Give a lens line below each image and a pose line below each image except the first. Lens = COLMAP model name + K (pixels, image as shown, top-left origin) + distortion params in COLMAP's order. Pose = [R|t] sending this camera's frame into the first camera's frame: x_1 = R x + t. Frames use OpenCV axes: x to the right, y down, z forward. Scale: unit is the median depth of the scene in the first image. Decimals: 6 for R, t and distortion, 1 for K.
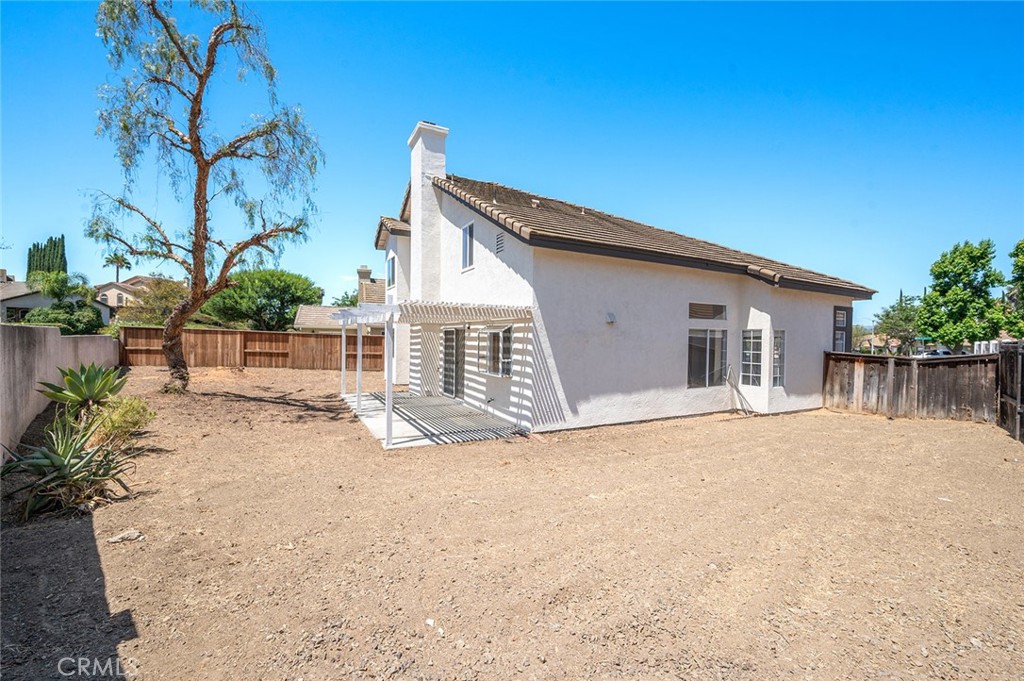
lens RADIAL K [[406.8, 0, 516.2], [0, 406.8, 348.4], [0, 0, 1]] dist [-0.008058, 0.000370]
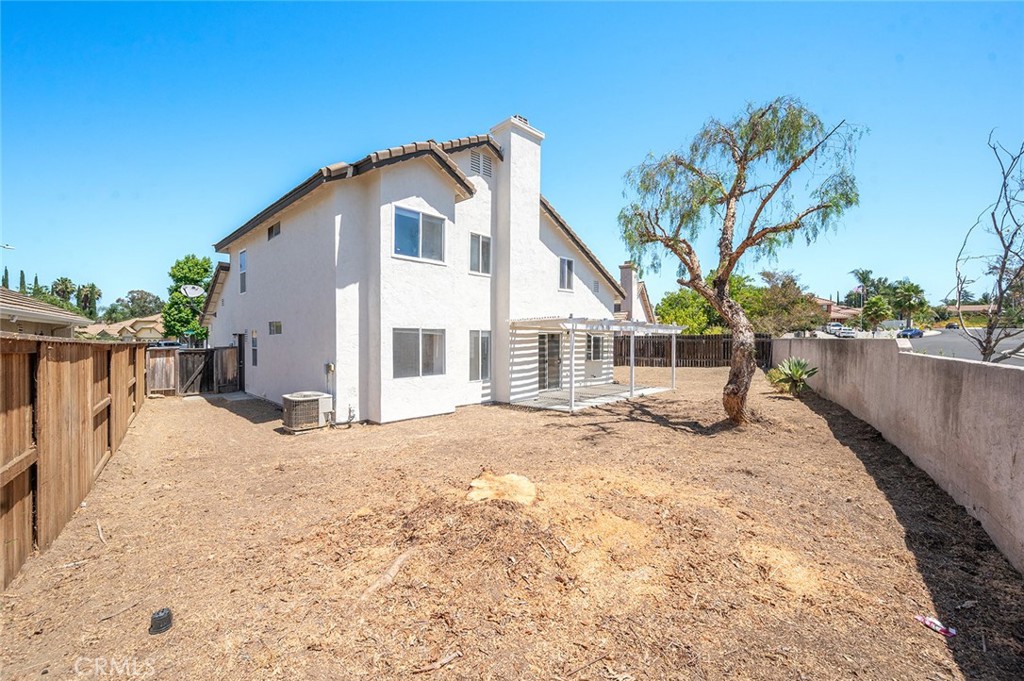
lens RADIAL K [[406.8, 0, 515.5], [0, 406.8, 337.8], [0, 0, 1]] dist [-0.008058, 0.000370]
pose [[-0.277290, -0.018270, 0.960613, -0.877584], [0.020682, 0.999474, 0.024979, -0.046029], [-0.960564, 0.026794, -0.276766, 0.973585]]
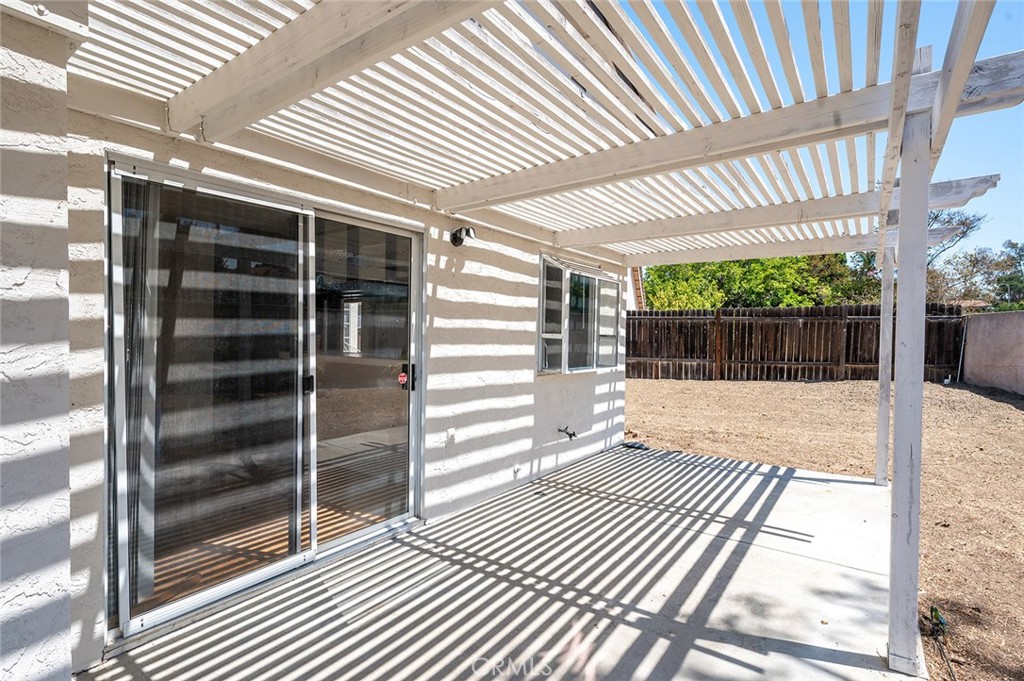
lens RADIAL K [[482.2, 0, 510.4], [0, 482.2, 341.1], [0, 0, 1]] dist [-0.006529, -0.000423]
pose [[-0.403120, -0.032330, 0.914576, -0.275208], [0.009492, 0.999174, 0.039505, 0.004500], [-0.915098, 0.024606, -0.402480, 0.688279]]
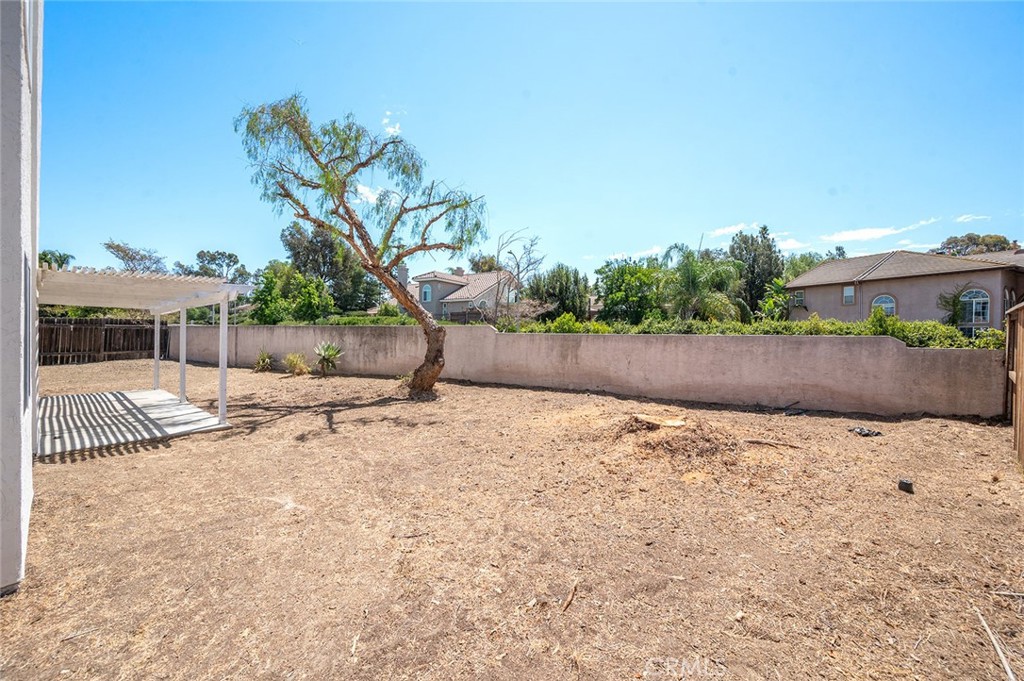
lens RADIAL K [[406.8, 0, 517.3], [0, 406.8, 343.8], [0, 0, 1]] dist [-0.008058, 0.000370]
pose [[-0.939778, -0.023850, -0.340954, -0.445718], [-0.038536, 0.998595, 0.036364, -0.024153], [0.339607, 0.047313, -0.939377, 1.204770]]
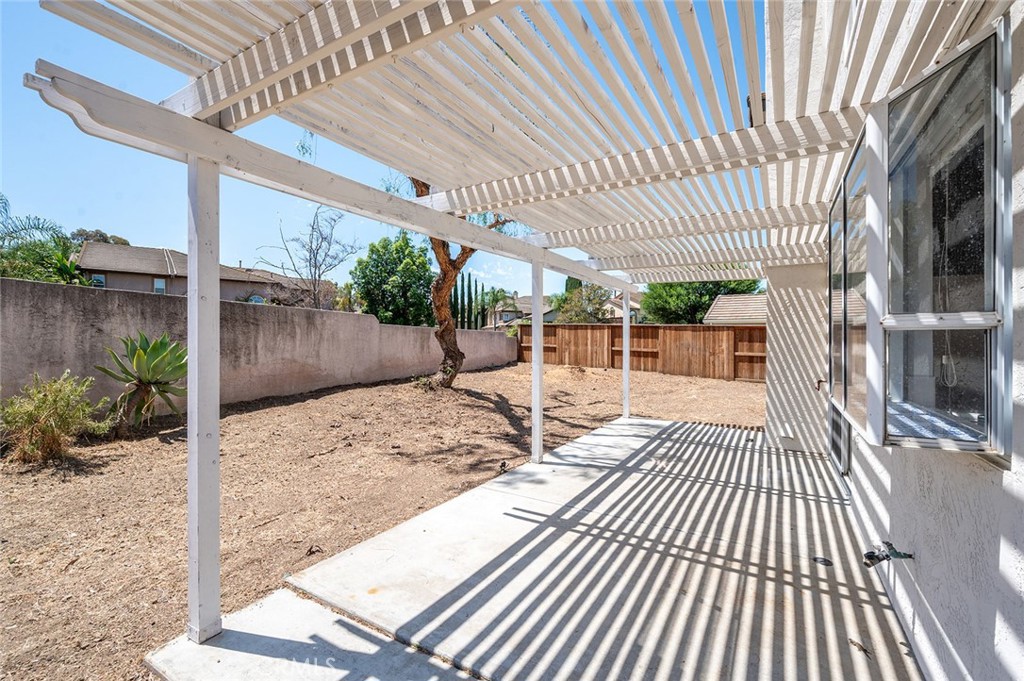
lens RADIAL K [[446.7, 0, 518.7], [0, 446.7, 342.9], [0, 0, 1]] dist [-0.005660, -0.000116]
pose [[0.509340, -0.009965, -0.860508, 0.016147], [-0.021307, 0.999480, -0.024186, 0.021839], [0.860302, 0.030653, 0.508863, 0.409955]]
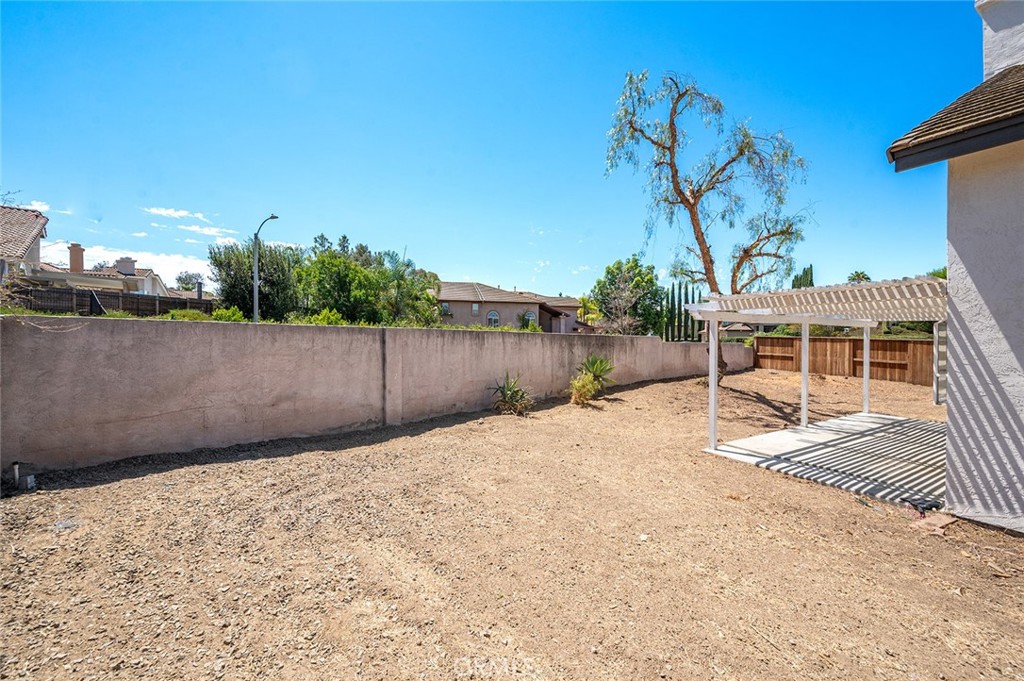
lens RADIAL K [[406.8, 0, 512.4], [0, 406.8, 343.4], [0, 0, 1]] dist [-0.008058, 0.000370]
pose [[0.041152, -0.007502, -0.999125, 0.248668], [-0.037652, 0.999250, -0.009054, 0.007228], [0.998443, 0.037992, 0.040839, 0.194330]]
